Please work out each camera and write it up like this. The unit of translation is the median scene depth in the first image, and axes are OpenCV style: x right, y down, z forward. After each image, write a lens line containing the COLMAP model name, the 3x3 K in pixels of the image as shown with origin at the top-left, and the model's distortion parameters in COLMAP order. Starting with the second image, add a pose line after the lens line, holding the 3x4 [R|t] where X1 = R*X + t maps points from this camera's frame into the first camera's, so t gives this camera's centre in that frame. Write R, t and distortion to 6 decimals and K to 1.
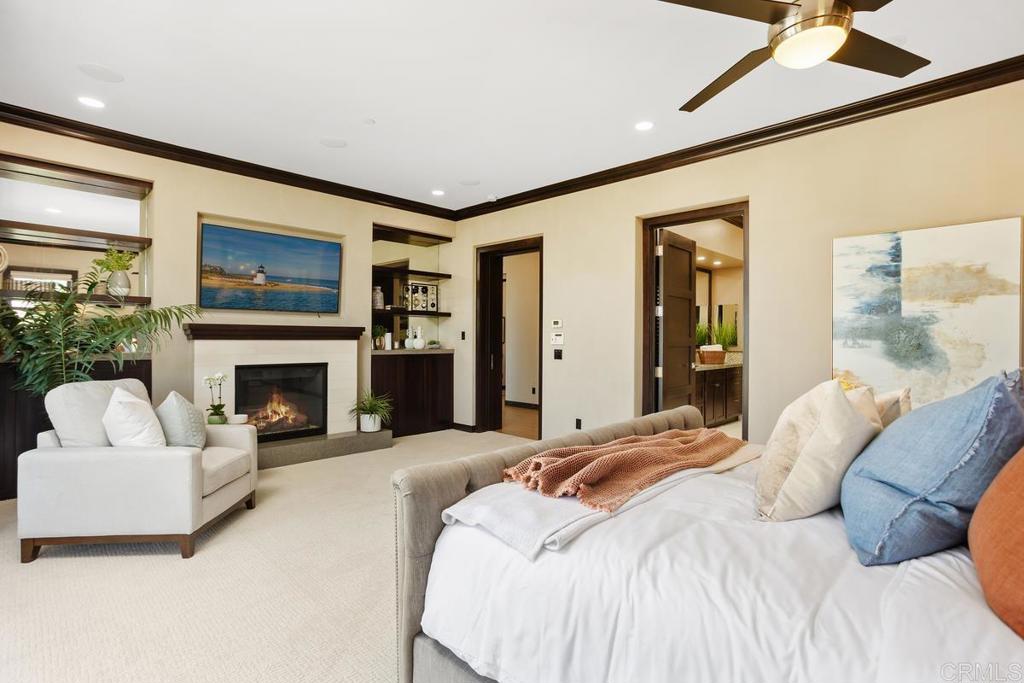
lens RADIAL K [[495.2, 0, 512.0], [0, 495.2, 341.5], [0, 0, 1]] dist [-0.000956, -0.000120]
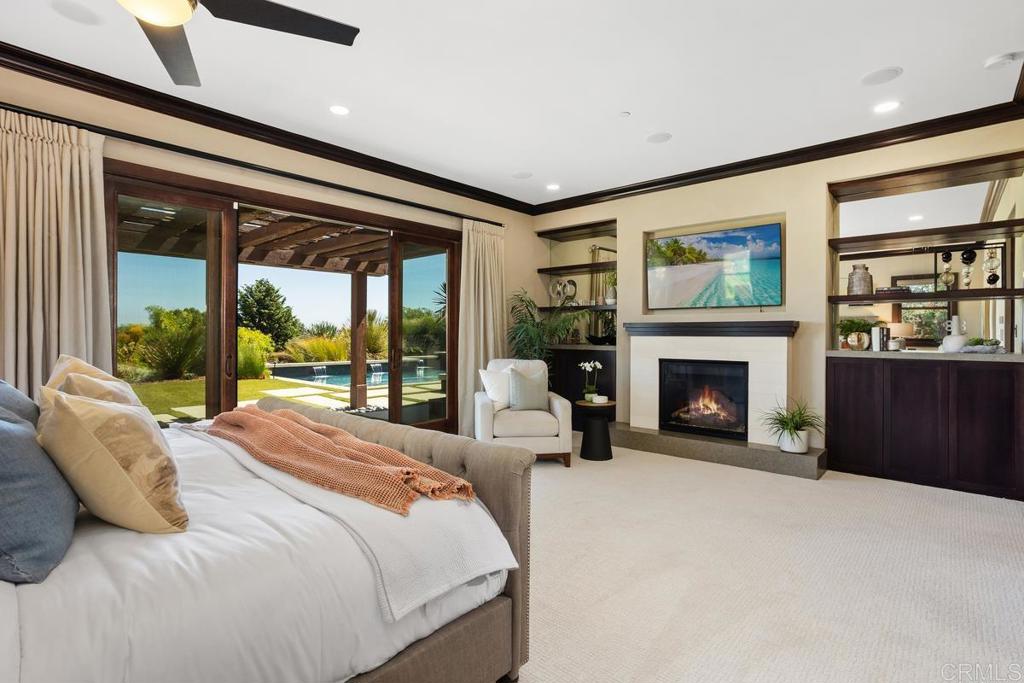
lens RADIAL K [[493.3, 0, 512.5], [0, 493.3, 331.1], [0, 0, 1]] dist [-0.000382, -0.000229]
pose [[0.058478, 0.001381, -0.998288, 0.495293], [-0.002498, 0.999996, 0.001237, -0.013331], [0.998286, 0.002421, 0.058481, 0.520265]]
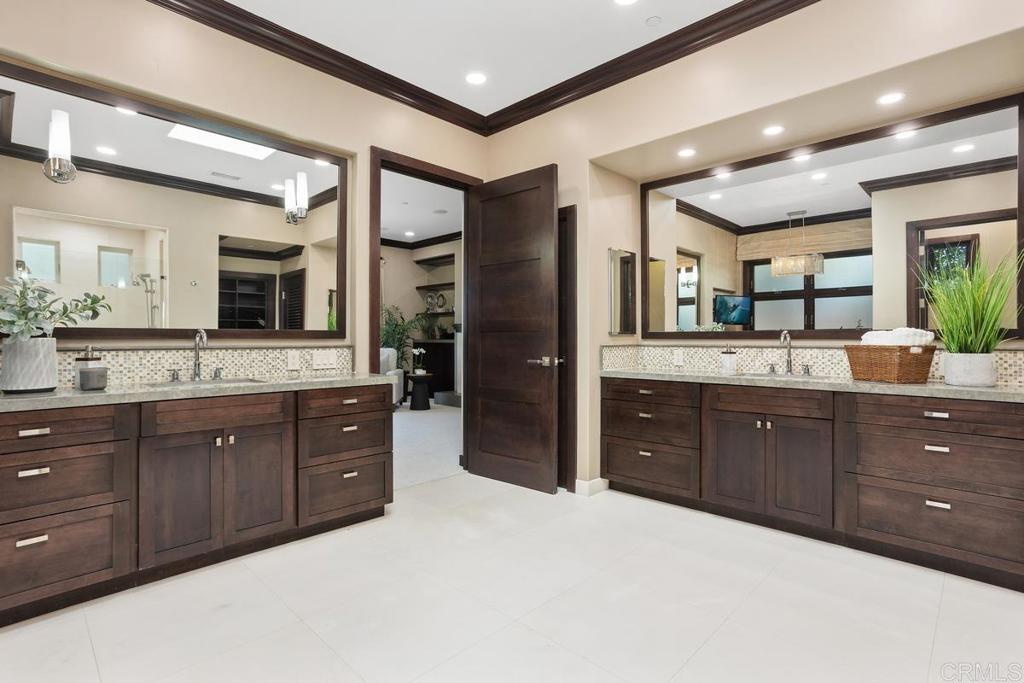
lens RADIAL K [[495.2, 0, 512.0], [0, 495.2, 341.5], [0, 0, 1]] dist [-0.000956, -0.000120]
pose [[0.019757, 0.014400, -0.999701, 1.084516], [-0.000116, 0.999896, 0.014401, 0.003755], [0.999805, -0.000168, 0.019756, 0.994385]]
